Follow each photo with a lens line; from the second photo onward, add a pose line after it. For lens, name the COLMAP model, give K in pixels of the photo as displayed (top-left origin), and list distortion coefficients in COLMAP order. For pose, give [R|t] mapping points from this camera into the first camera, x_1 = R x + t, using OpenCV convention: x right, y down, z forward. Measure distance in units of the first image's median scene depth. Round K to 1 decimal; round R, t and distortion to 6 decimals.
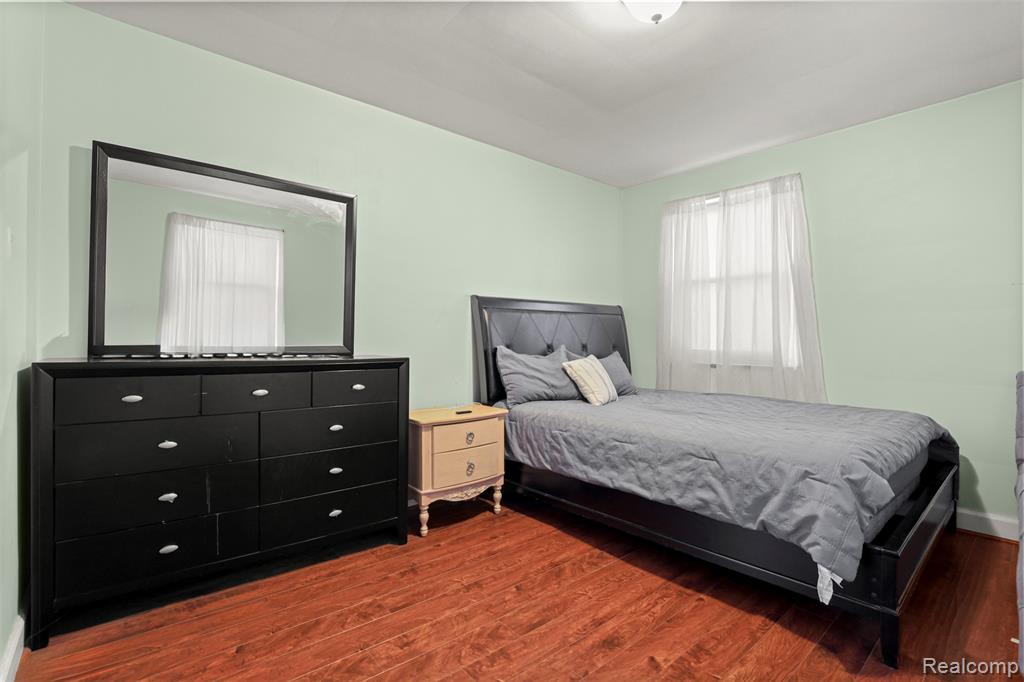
lens RADIAL K [[476.2, 0, 512.0], [0, 476.2, 341.0], [0, 0, 1]] dist [-0.017860, 0.000441]
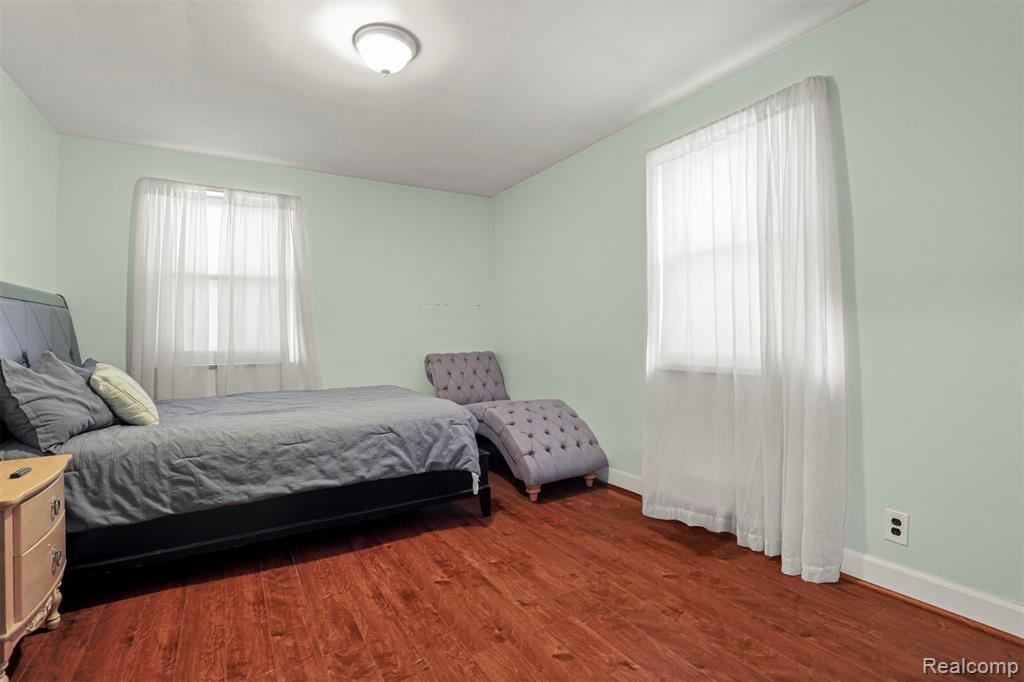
lens RADIAL K [[486.6, 0, 512.4], [0, 486.6, 335.3], [0, 0, 1]] dist [-0.003242, -0.000512]
pose [[0.167042, -0.005723, 0.985933, -0.685825], [0.018331, 0.999828, 0.002698, -0.005454], [-0.985779, 0.017622, 0.167118, 0.388078]]
